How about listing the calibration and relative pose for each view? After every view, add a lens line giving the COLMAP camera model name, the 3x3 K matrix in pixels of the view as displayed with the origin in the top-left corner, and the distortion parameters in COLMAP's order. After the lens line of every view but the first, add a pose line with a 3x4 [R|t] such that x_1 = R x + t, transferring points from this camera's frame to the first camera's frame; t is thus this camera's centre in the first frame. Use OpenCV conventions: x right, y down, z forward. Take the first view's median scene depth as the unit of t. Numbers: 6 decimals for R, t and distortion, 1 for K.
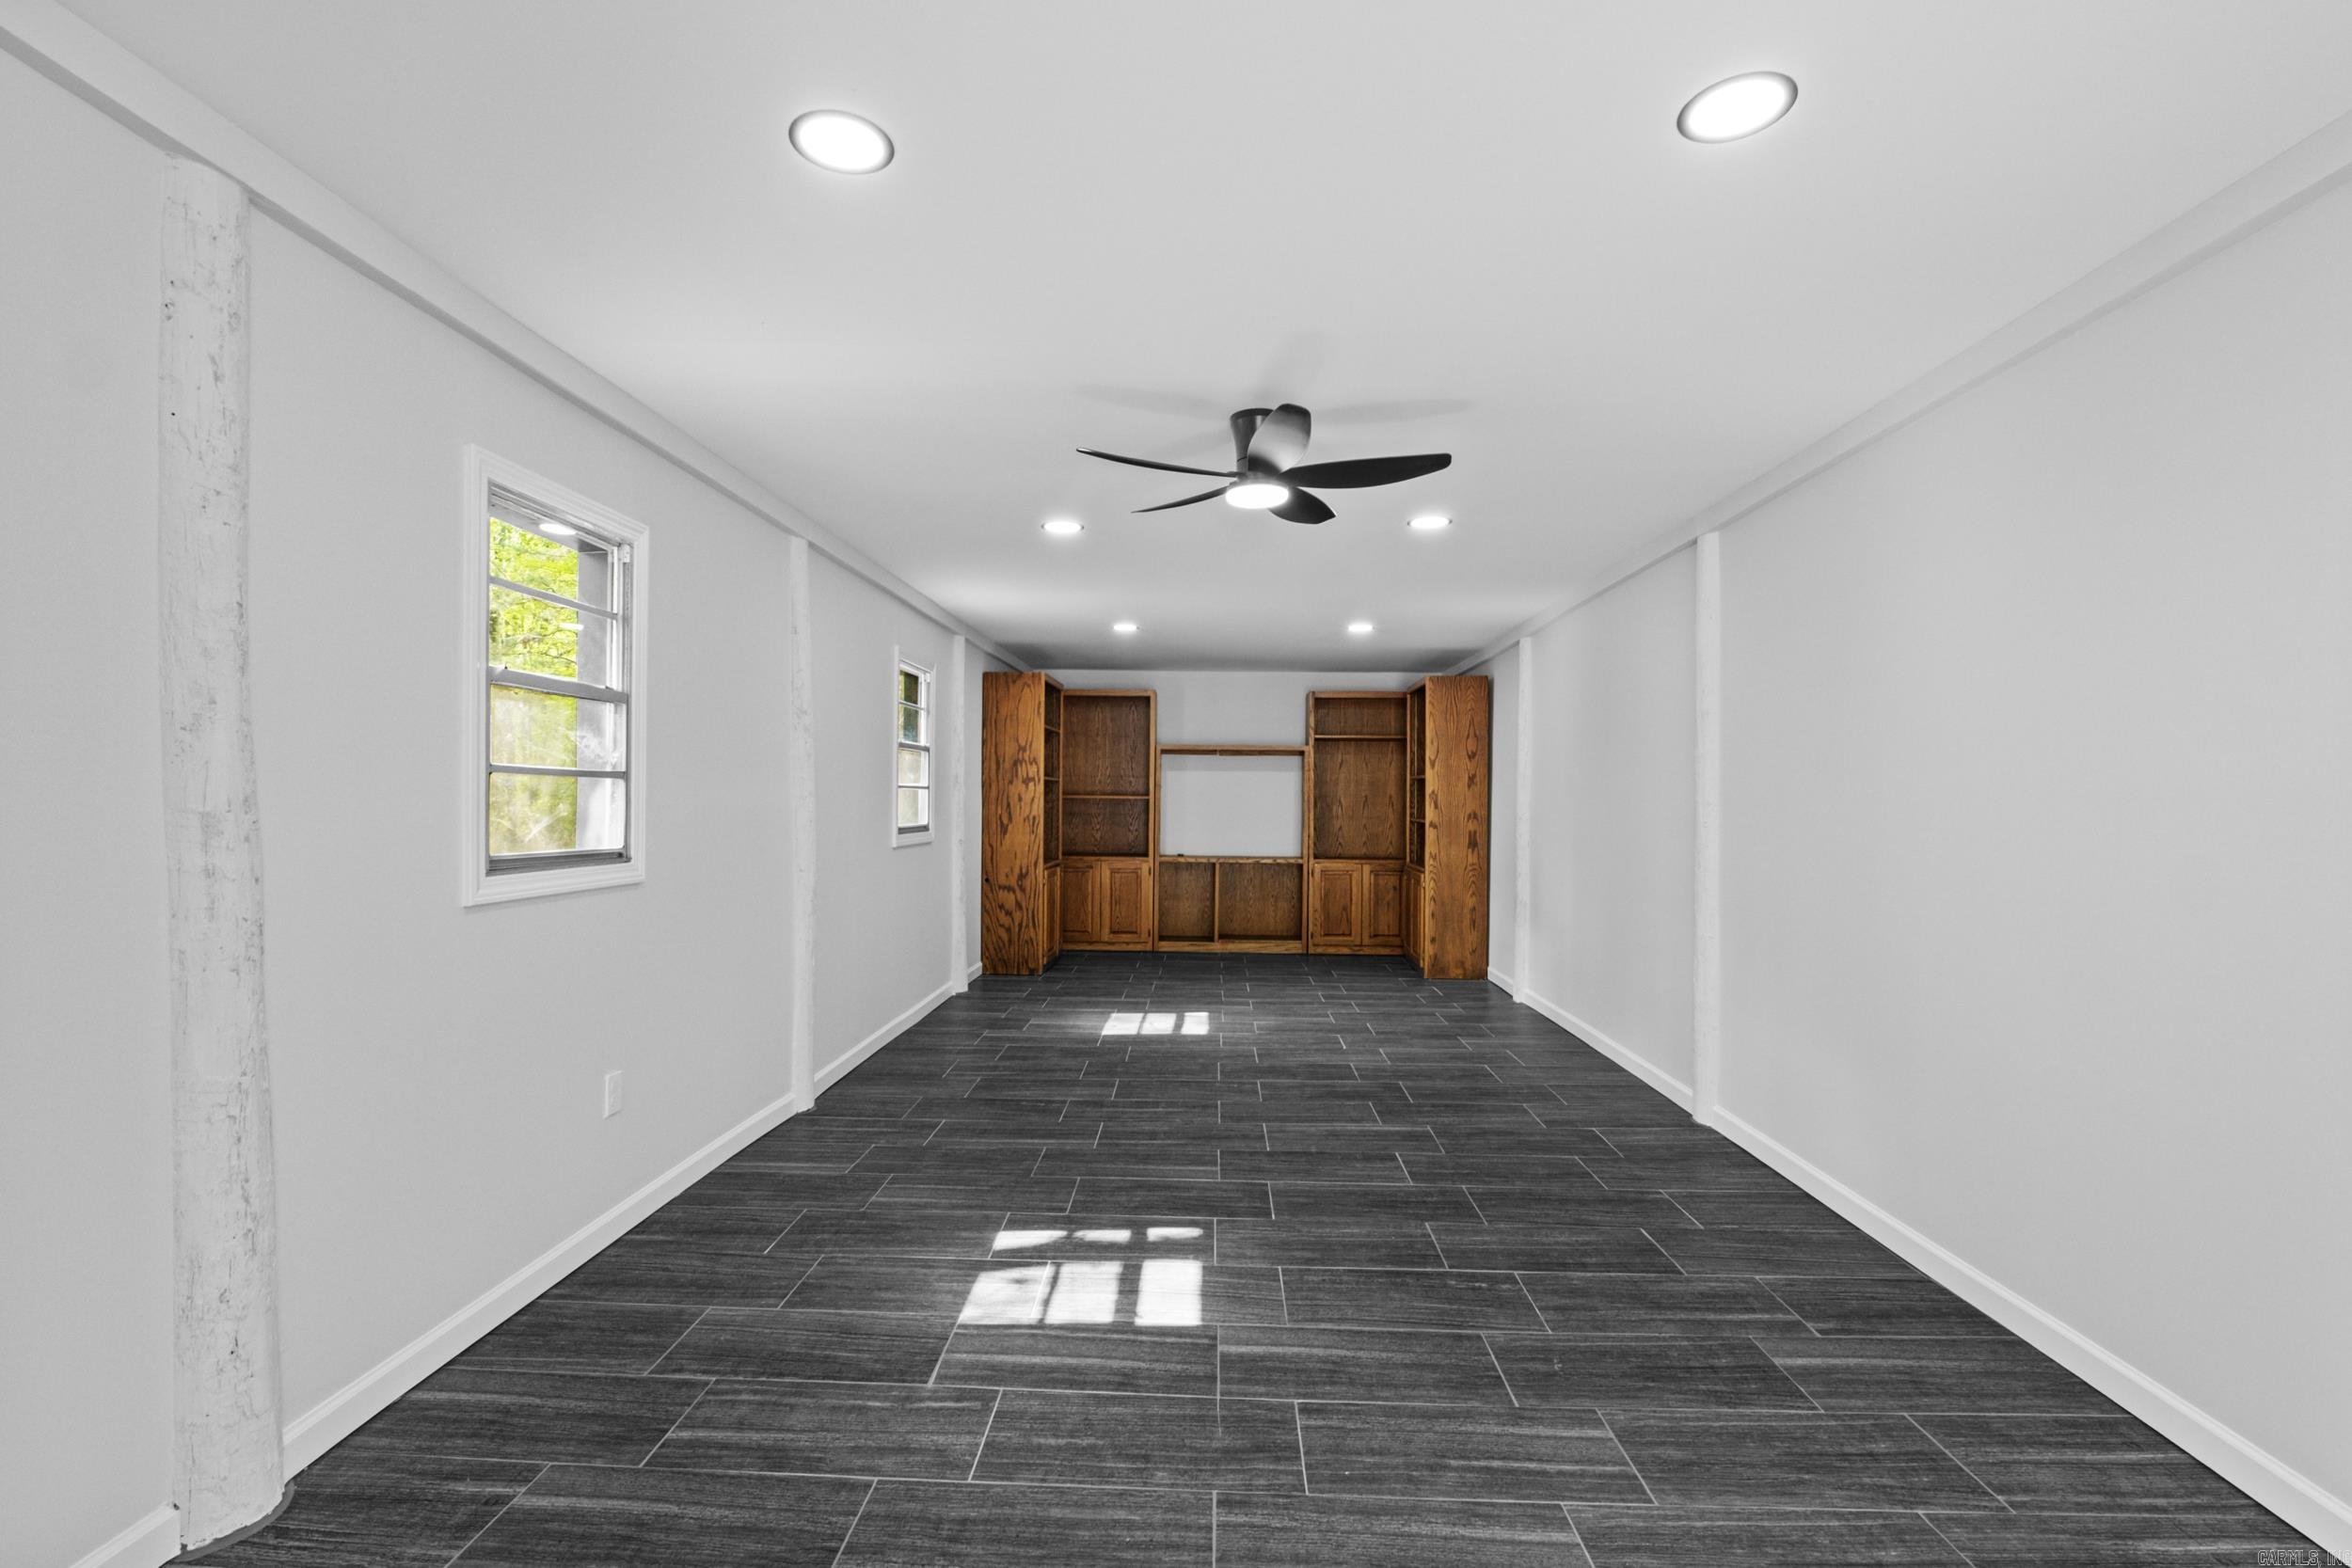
lens RADIAL K [[1061.0, 0, 1163.5], [0, 1061.0, 821.0], [0, 0, 1]] dist [-0.004254, -0.000913]
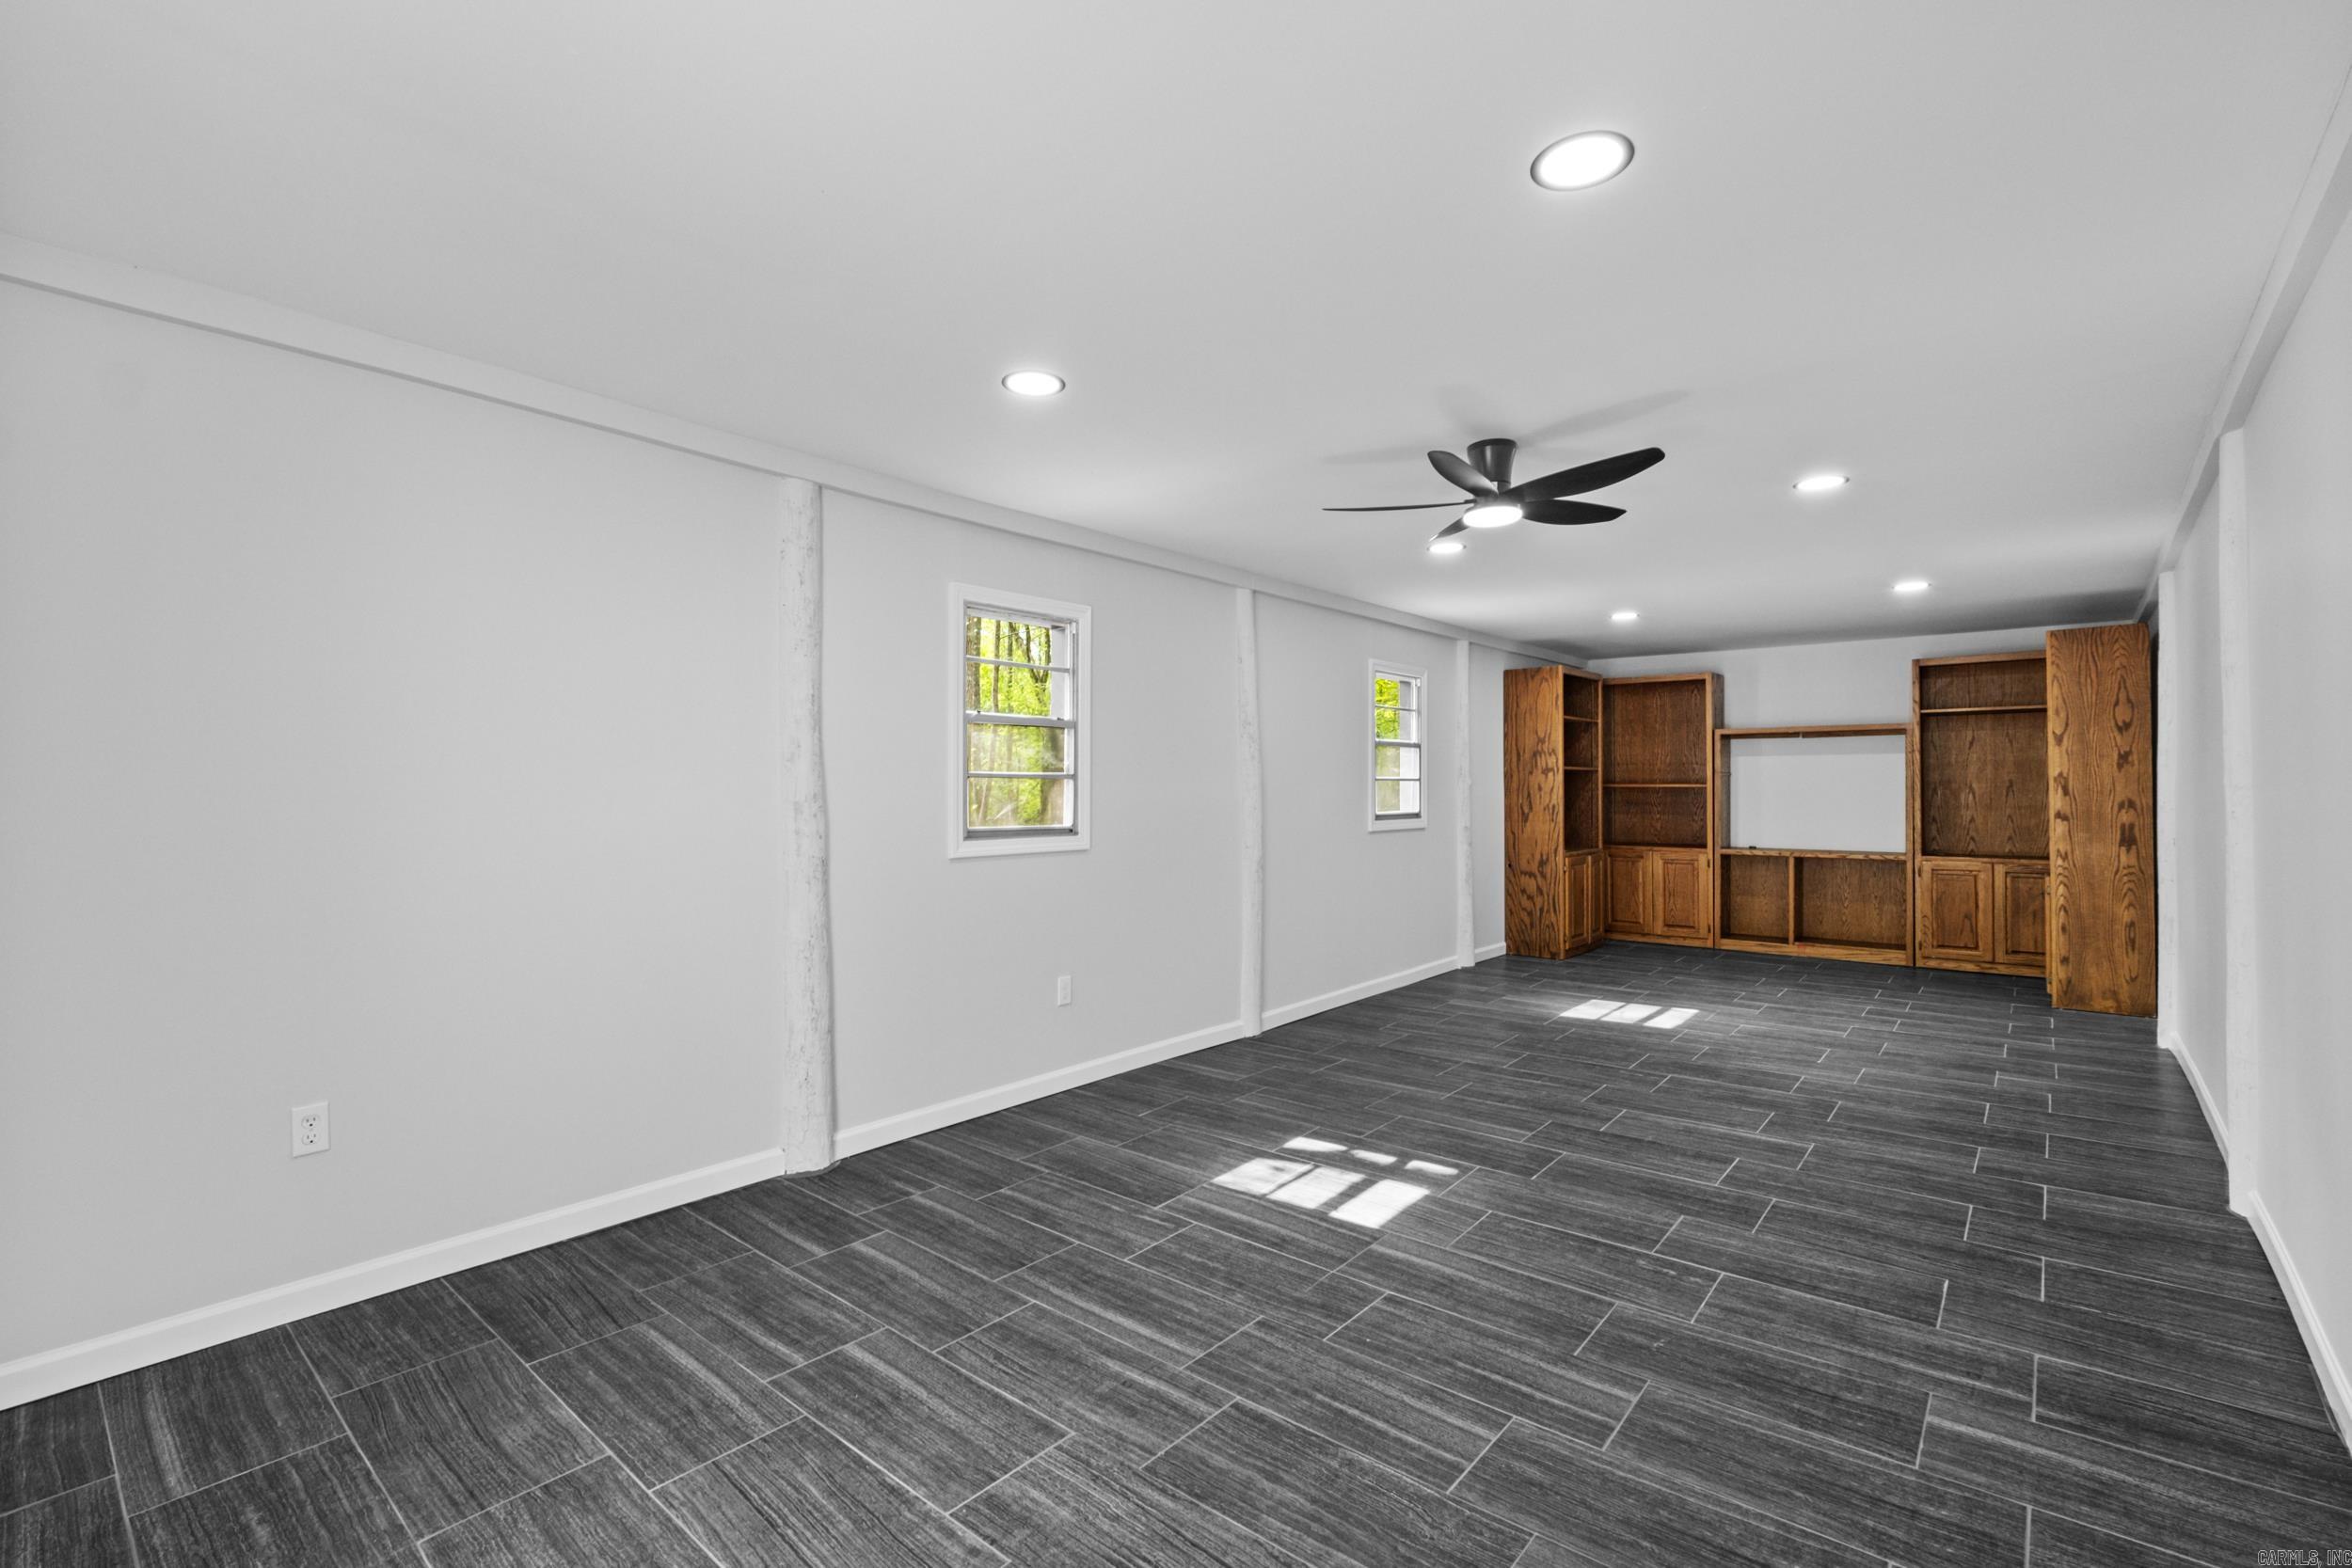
lens RADIAL K [[1027.9, 0, 1166.0], [0, 1027.9, 796.8], [0, 0, 1]] dist [-0.004342, -0.001074]
pose [[0.790810, -0.005002, -0.612042, 0.192207], [-0.003128, 0.999921, -0.012214, 0.000771], [0.612054, 0.011574, 0.790731, -0.023642]]
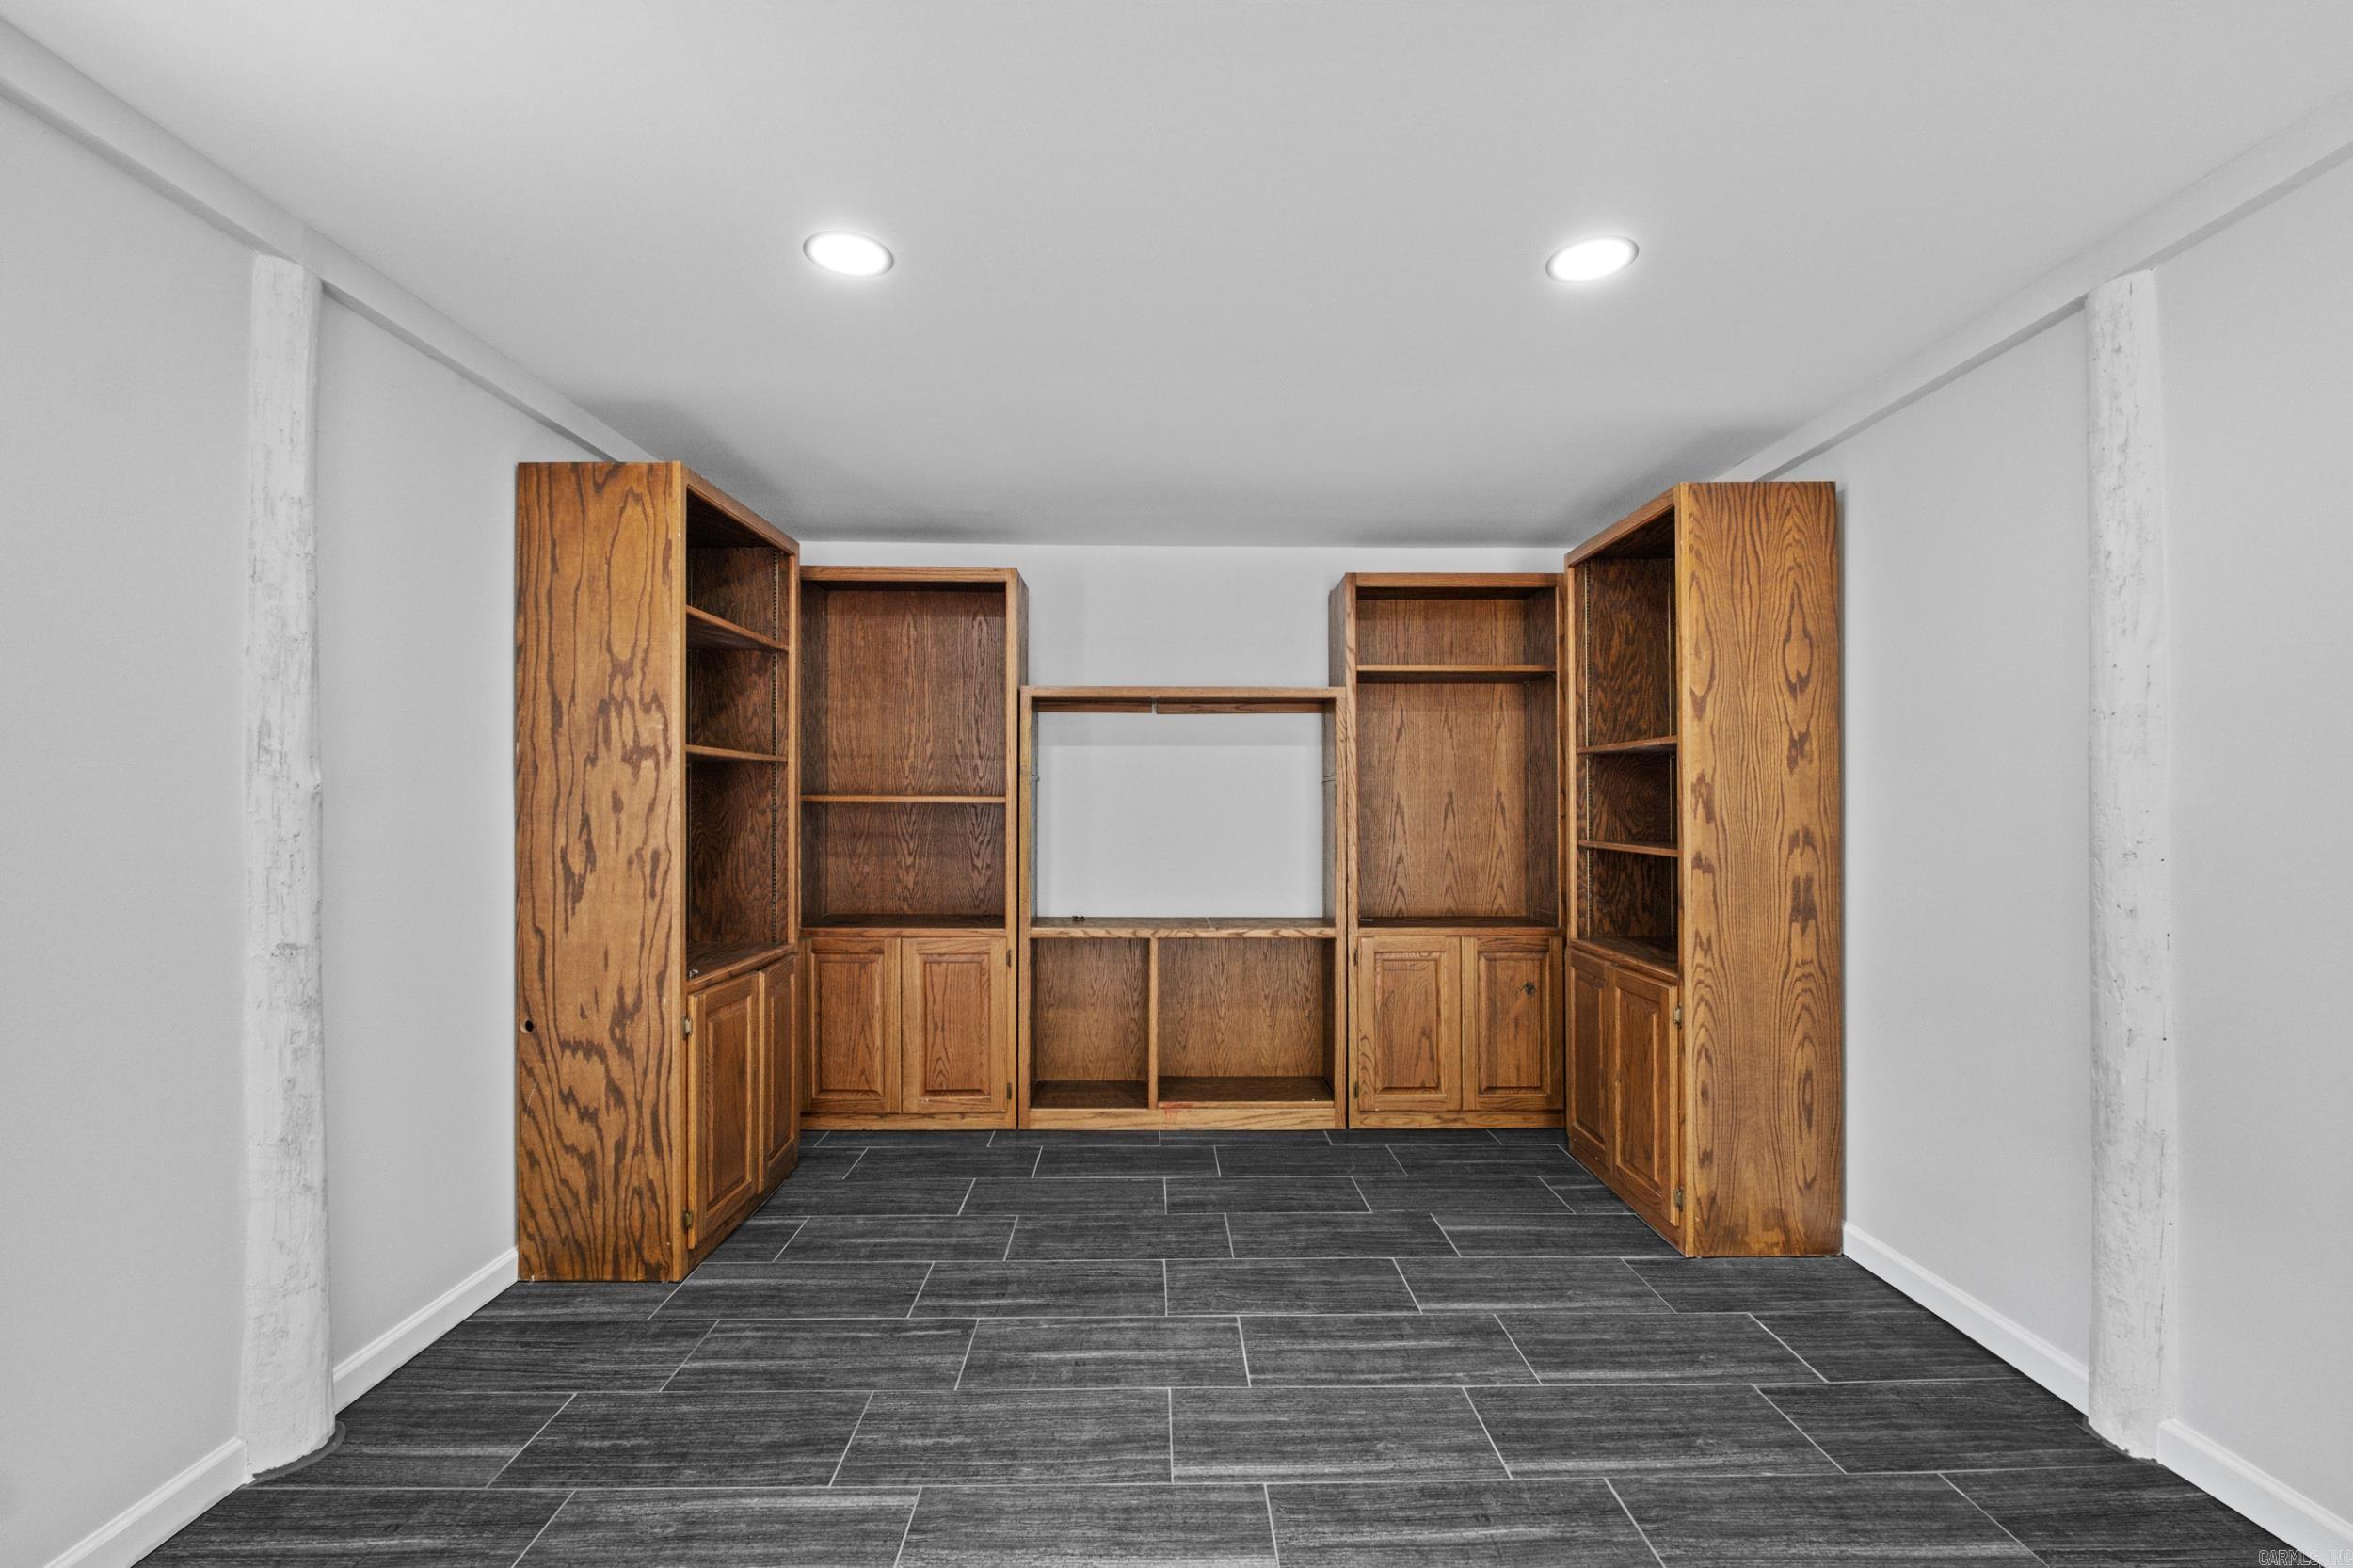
lens RADIAL K [[1038.9, 0, 1167.5], [0, 1038.9, 775.7], [0, 0, 1]] dist [-0.006194, -0.000722]
pose [[0.998116, -0.006196, 0.061037, 0.034086], [0.009038, 0.998882, -0.046396, -0.012483], [-0.060681, 0.046860, 0.997057, 0.627166]]
